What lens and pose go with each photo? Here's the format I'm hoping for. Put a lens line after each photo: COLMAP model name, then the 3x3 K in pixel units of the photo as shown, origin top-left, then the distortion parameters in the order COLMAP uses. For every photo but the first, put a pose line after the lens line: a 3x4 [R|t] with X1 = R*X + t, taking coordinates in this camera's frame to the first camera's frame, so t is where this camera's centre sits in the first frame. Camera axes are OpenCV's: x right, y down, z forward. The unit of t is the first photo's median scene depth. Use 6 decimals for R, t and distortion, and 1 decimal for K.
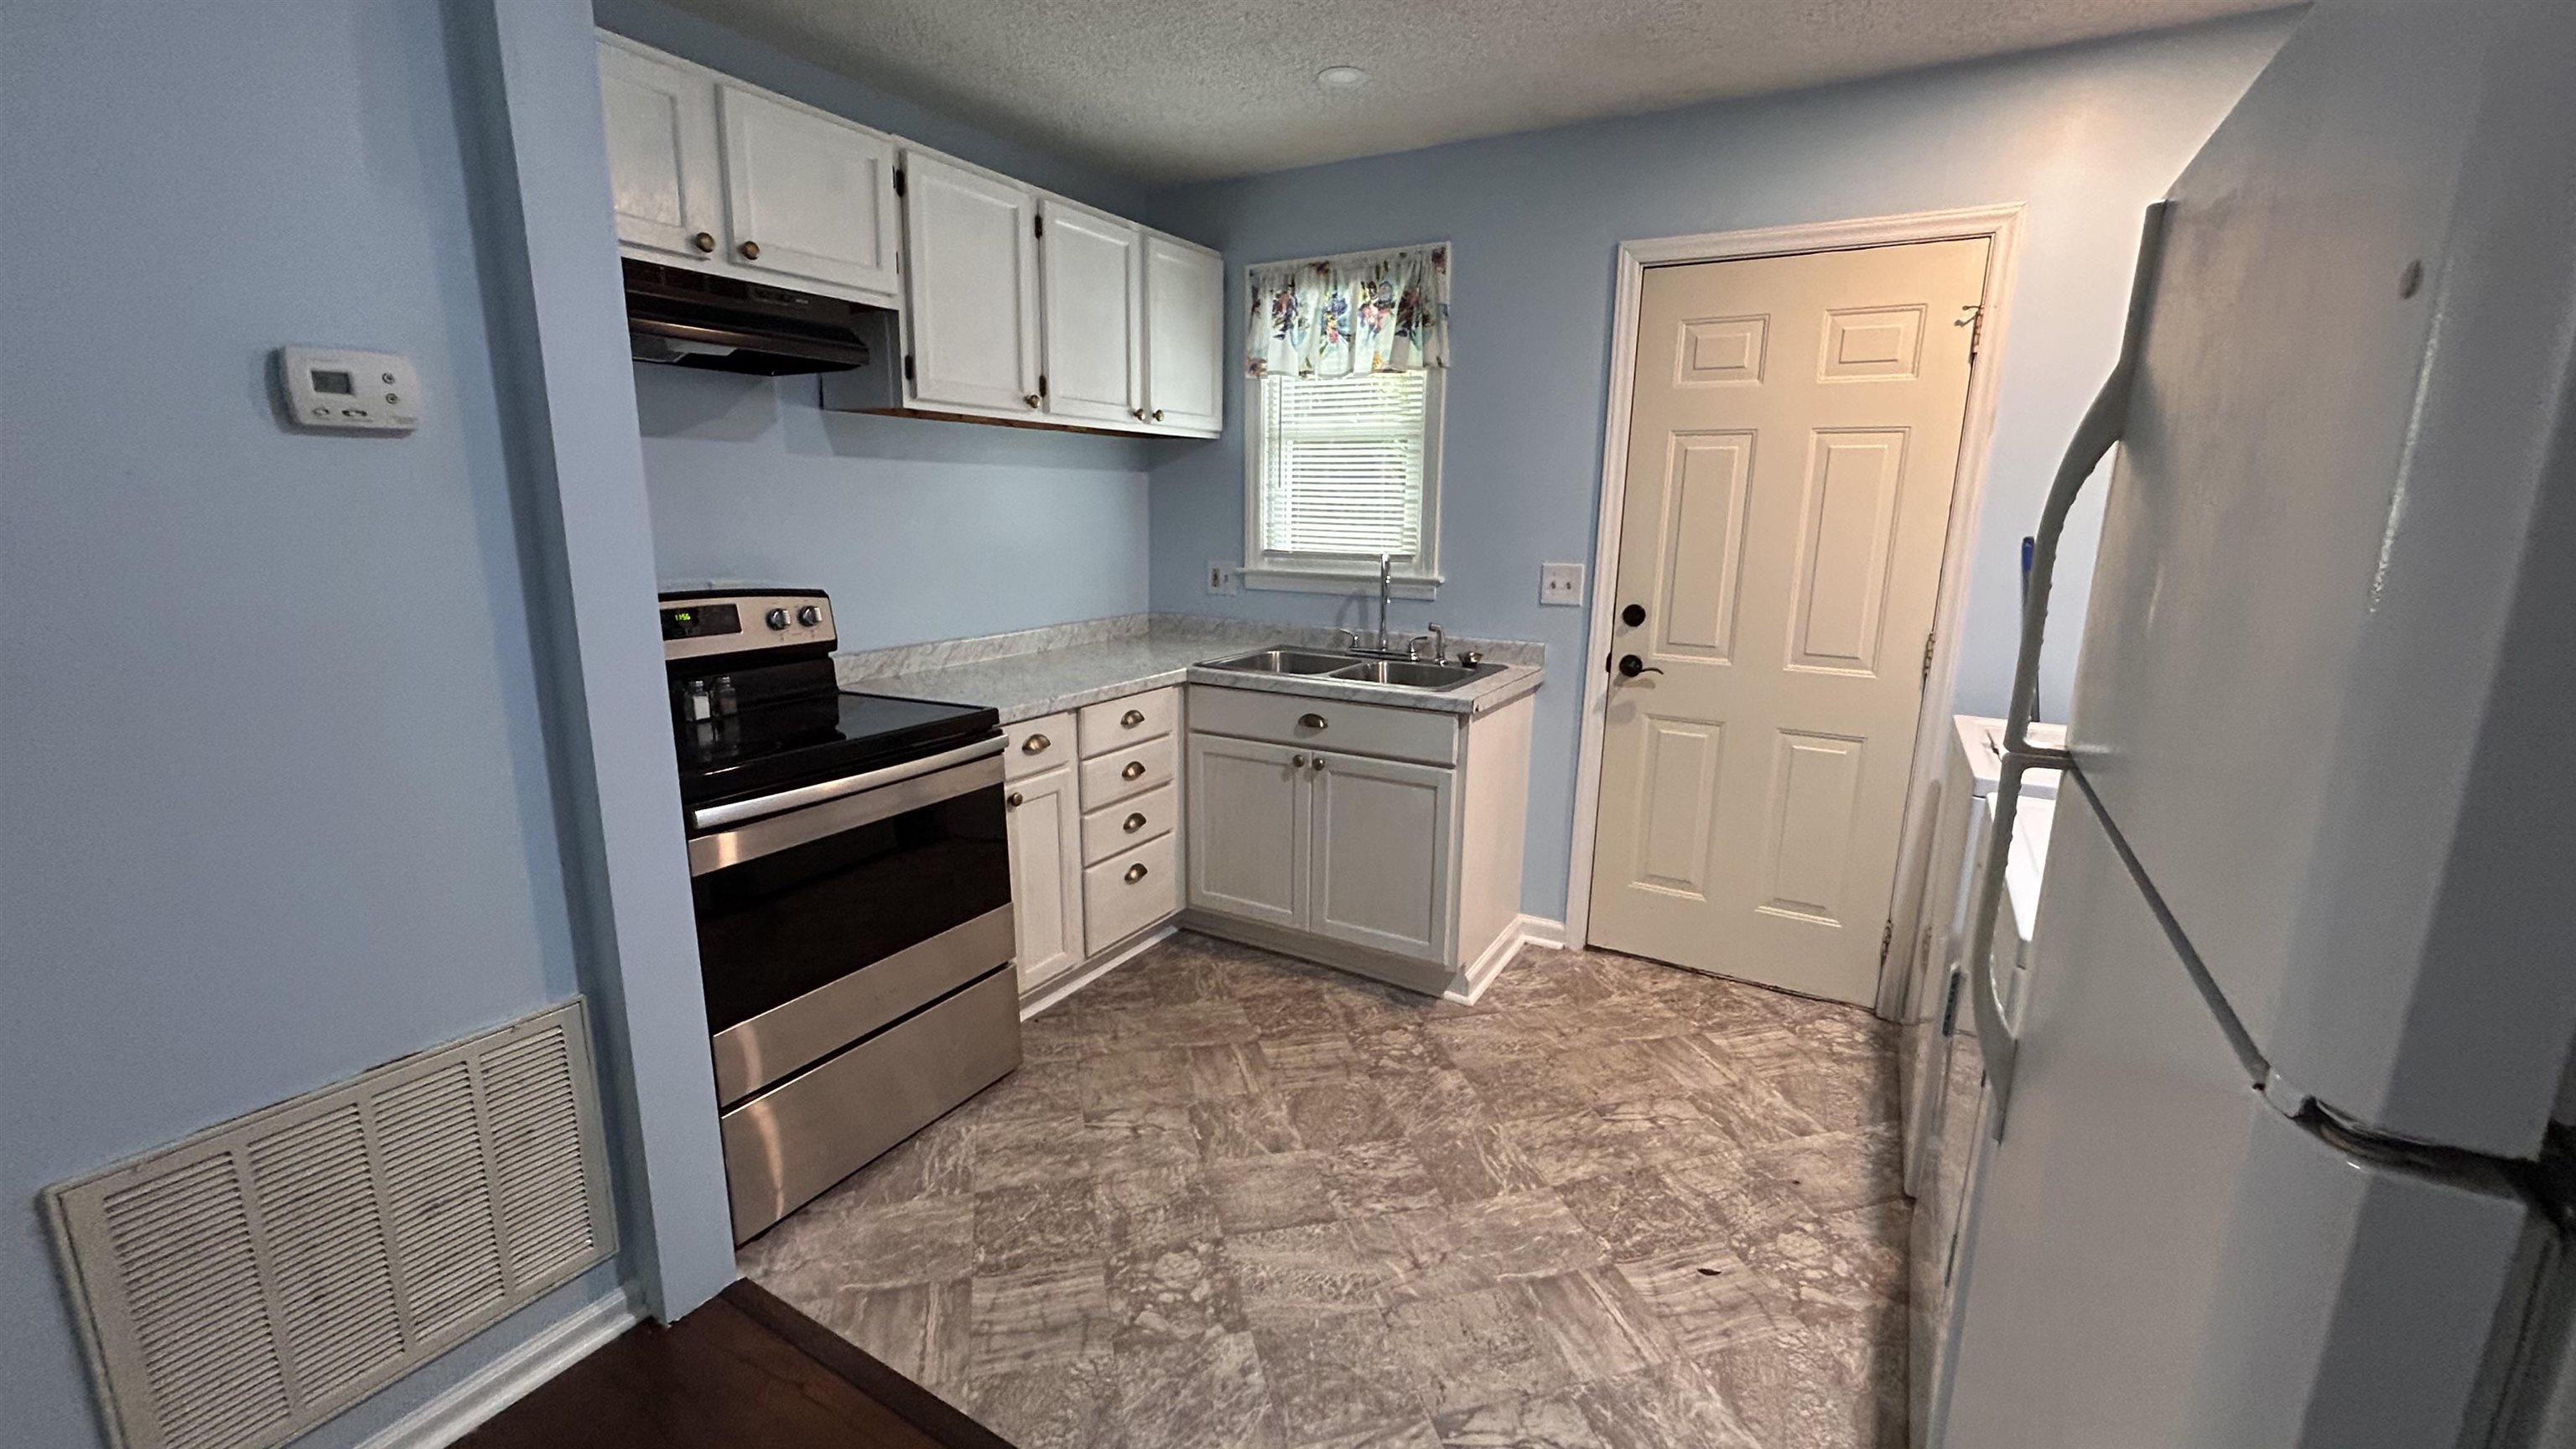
lens RADIAL K [[1074.5, 0, 1288.0], [0, 1074.5, 724.5], [0, 0, 1]] dist [0.002405, 0.000675]
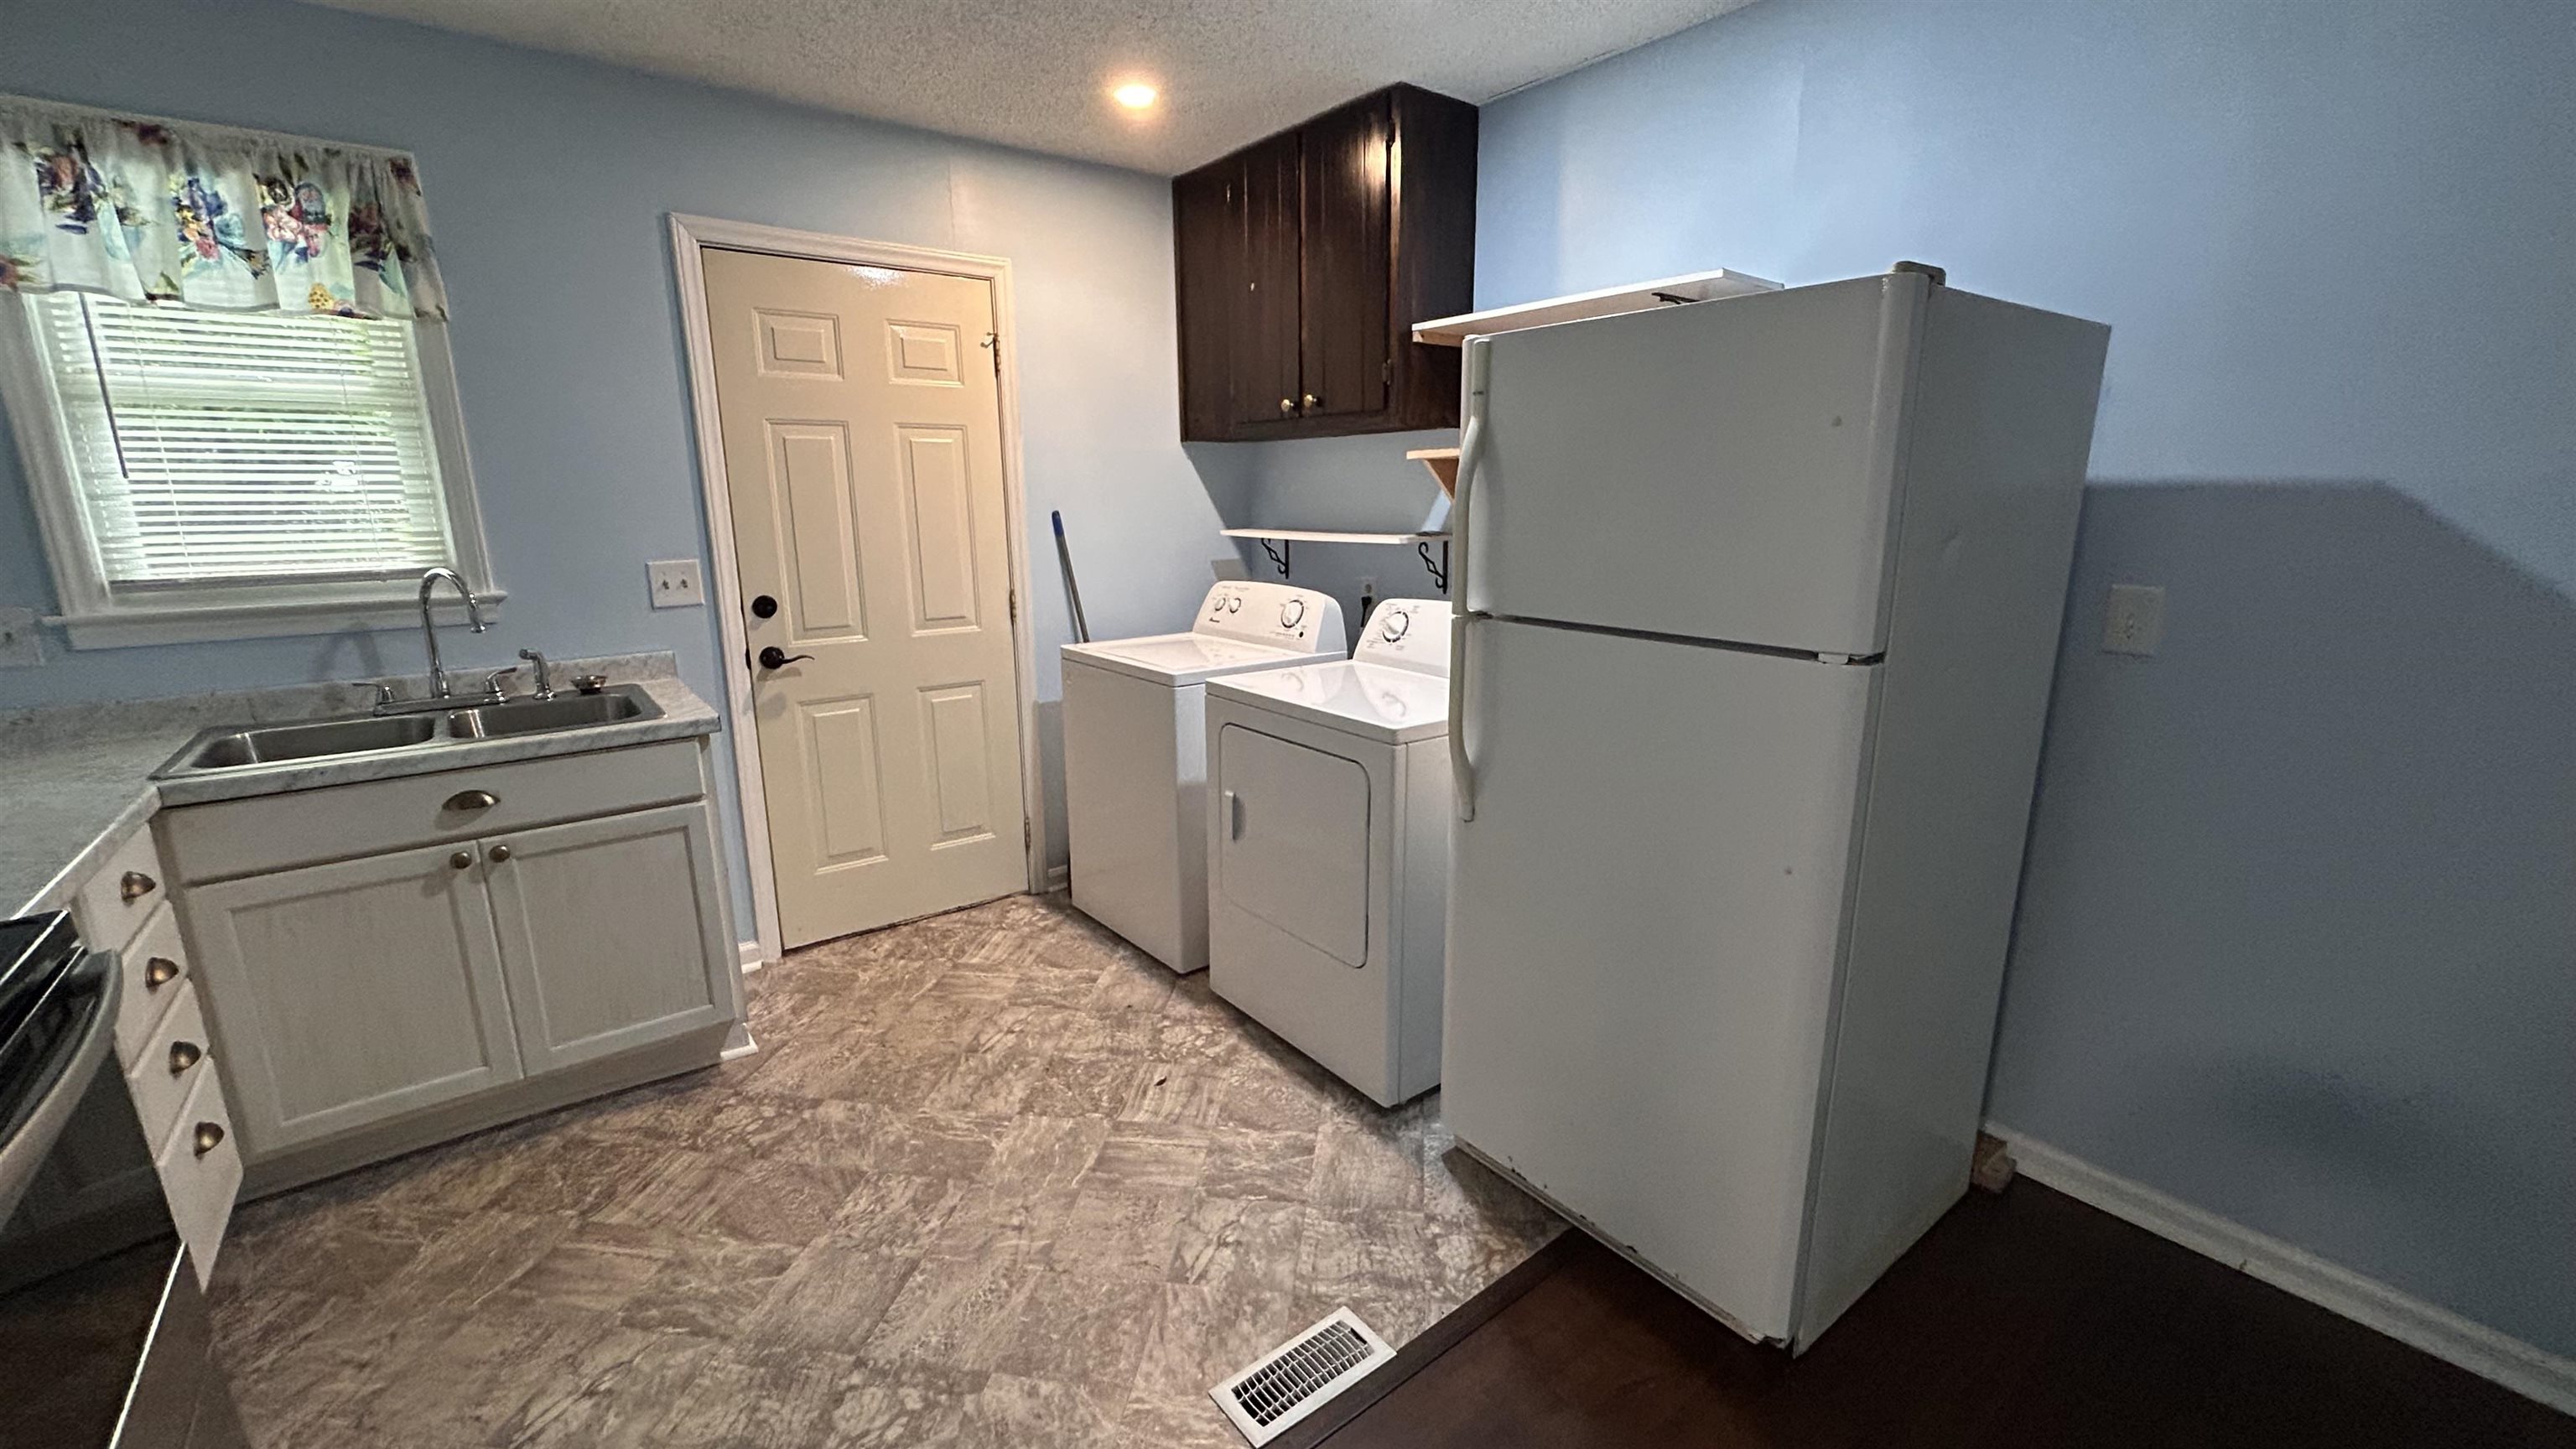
lens RADIAL K [[1074.5, 0, 1288.0], [0, 1074.5, 724.5], [0, 0, 1]] dist [0.002405, 0.000675]
pose [[0.351408, -0.218498, 0.910368, -0.446575], [0.205056, 0.966738, 0.152874, -0.052255], [-0.913490, 0.132955, 0.384524, 0.211549]]
